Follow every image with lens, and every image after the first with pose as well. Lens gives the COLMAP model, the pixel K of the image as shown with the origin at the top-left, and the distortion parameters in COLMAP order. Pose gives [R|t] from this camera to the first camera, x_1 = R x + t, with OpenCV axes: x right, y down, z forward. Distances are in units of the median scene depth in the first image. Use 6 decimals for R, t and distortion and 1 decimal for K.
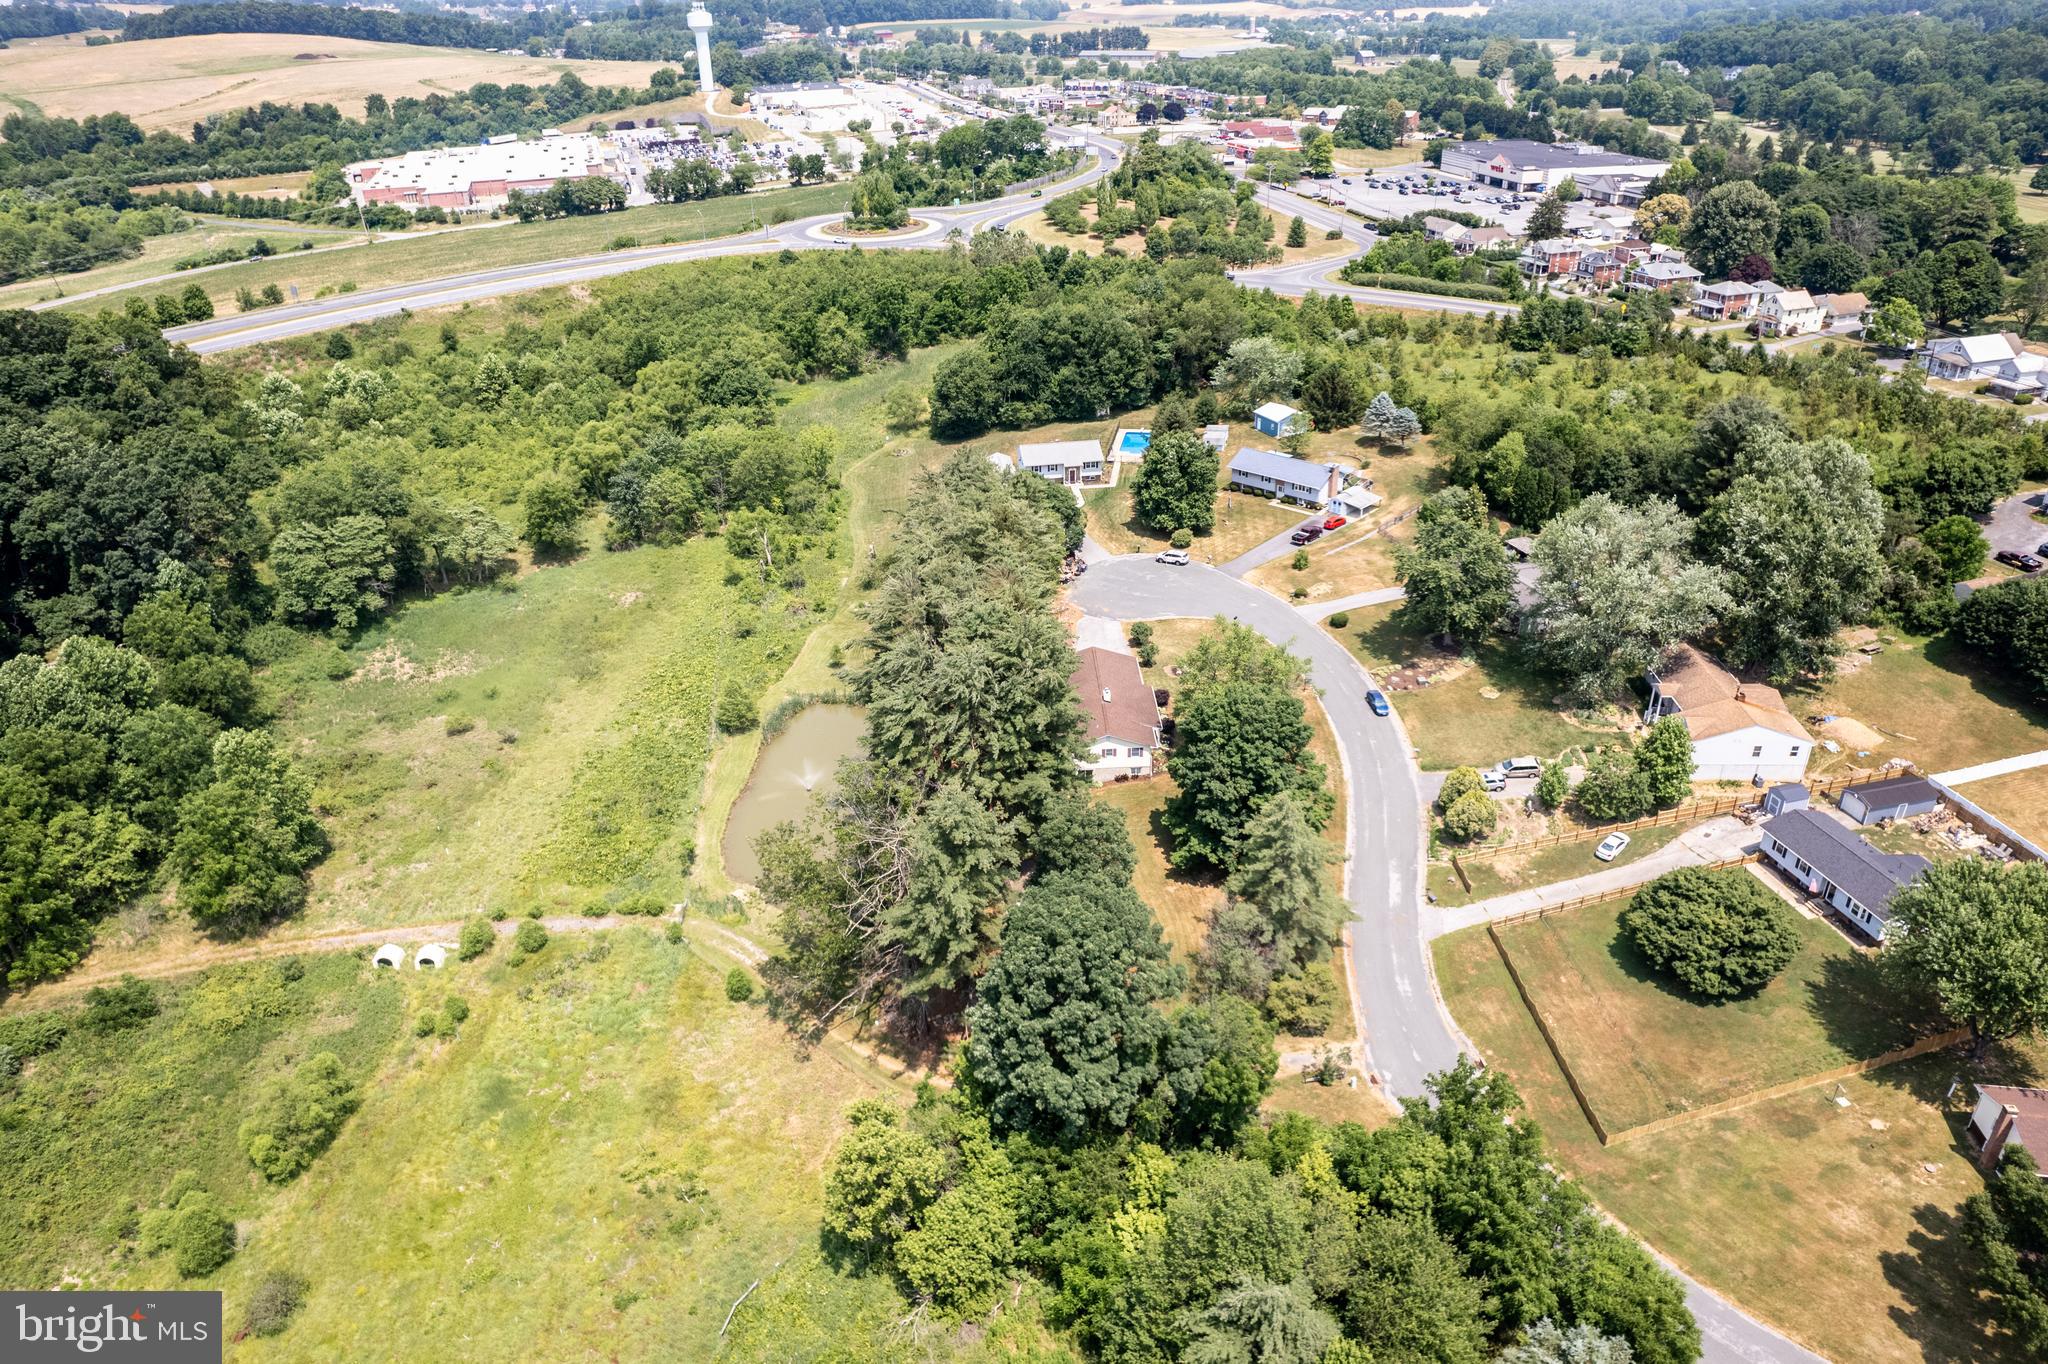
lens RADIAL K [[1376.6, 0, 1031.9], [0, 1376.6, 675.0], [0, 0, 1]] dist [-0.071957, 0.062694]
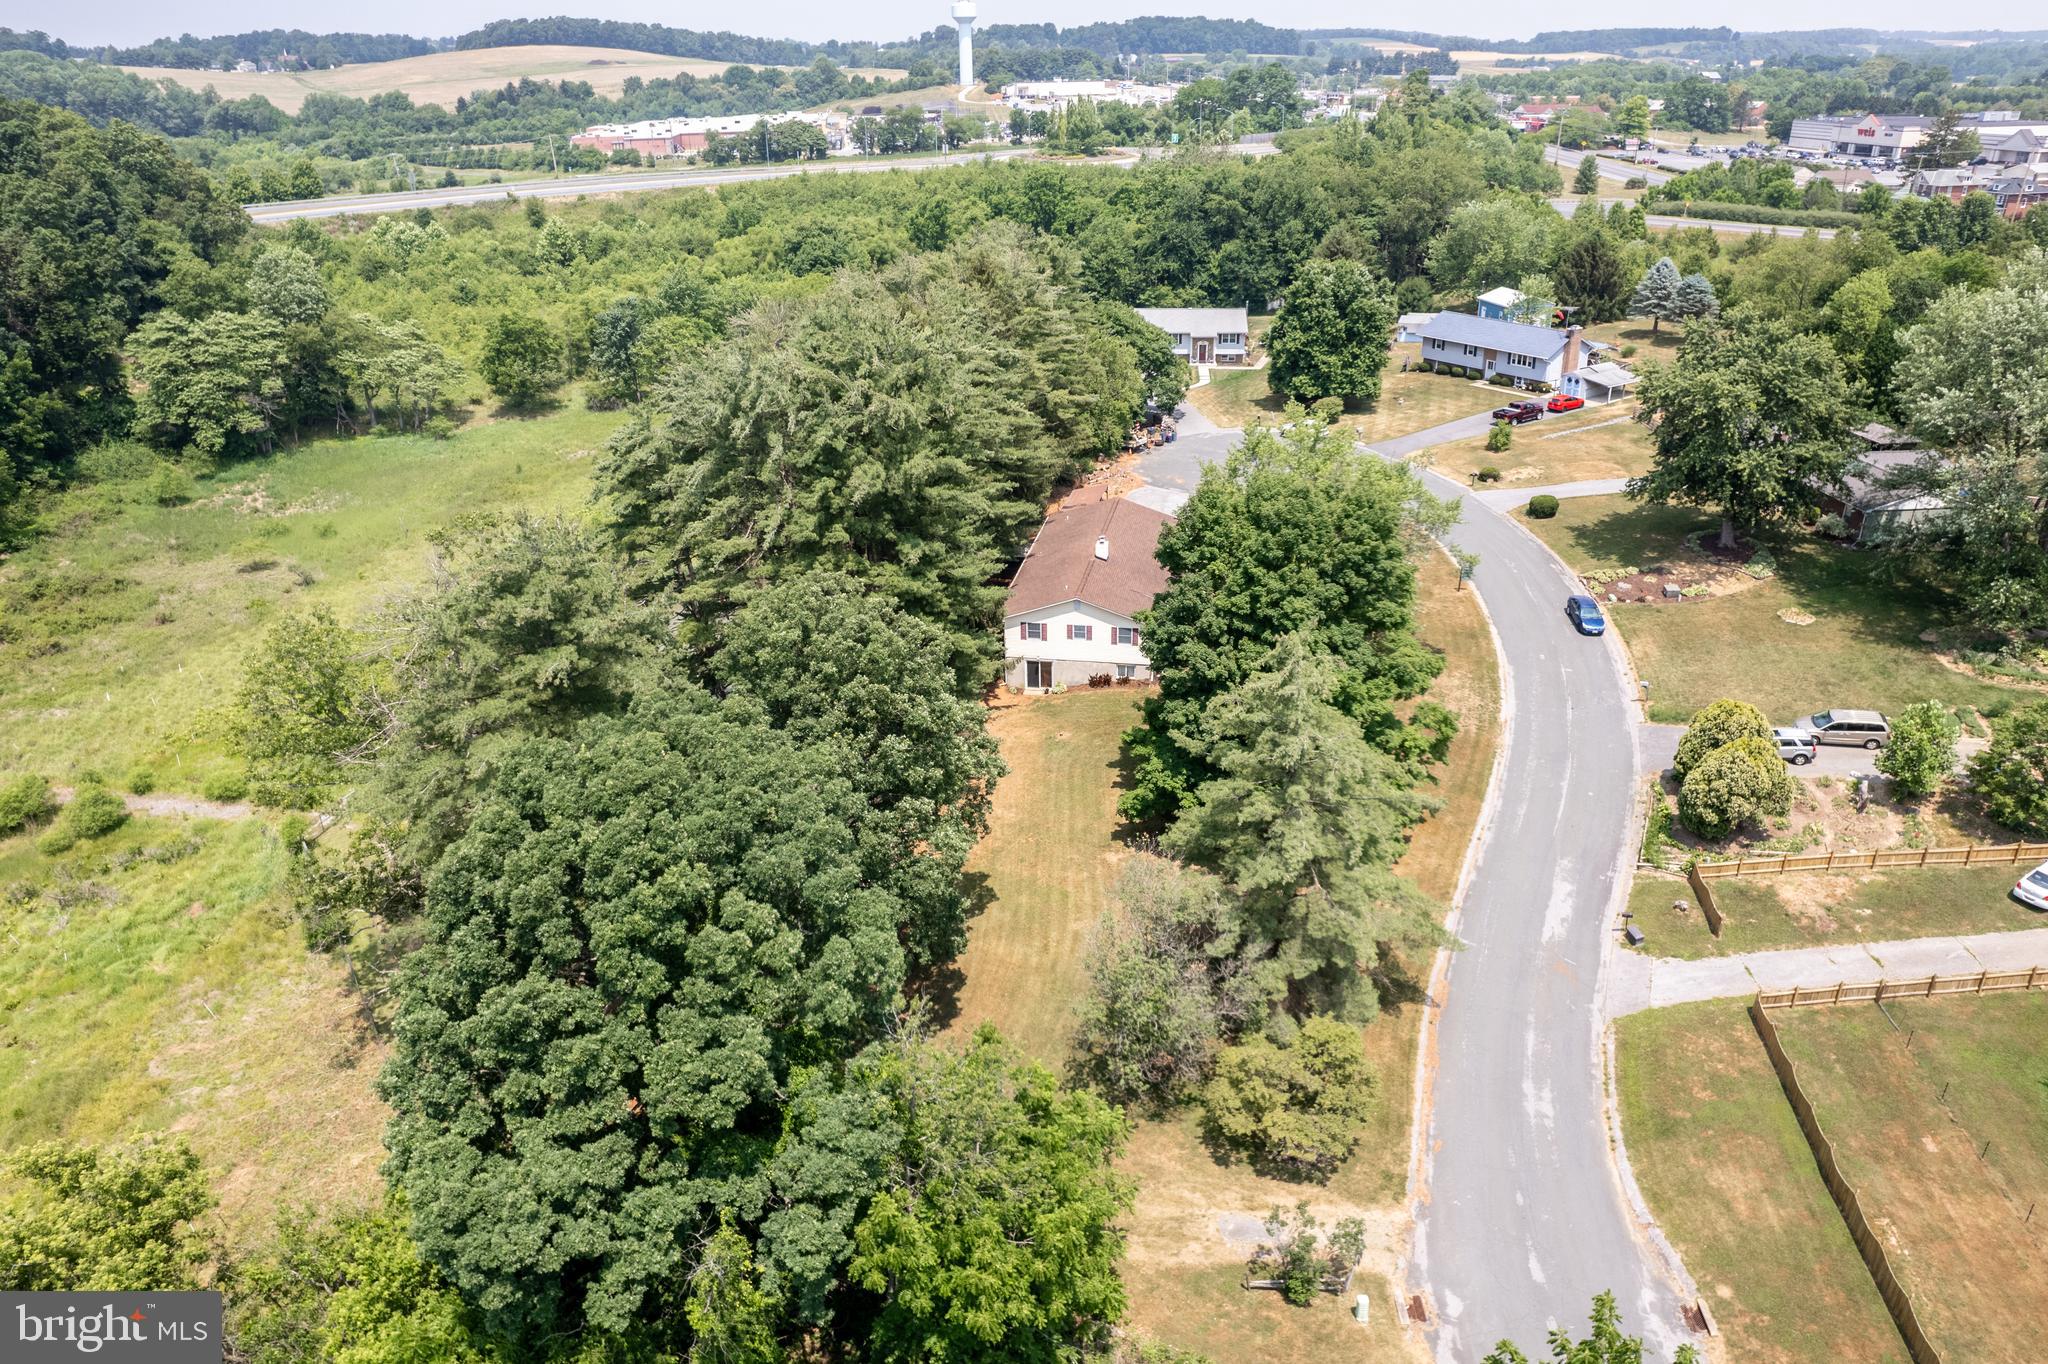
lens RADIAL K [[1408.4, 0, 1024.0], [0, 1408.4, 682.0], [0, 0, 1]] dist [-0.101580, 0.107619]
pose [[0.976275, 0.094544, -0.194804, 0.132737], [-0.104388, 0.993696, -0.040878, 0.091789], [0.189711, 0.060243, 0.979990, 0.372196]]
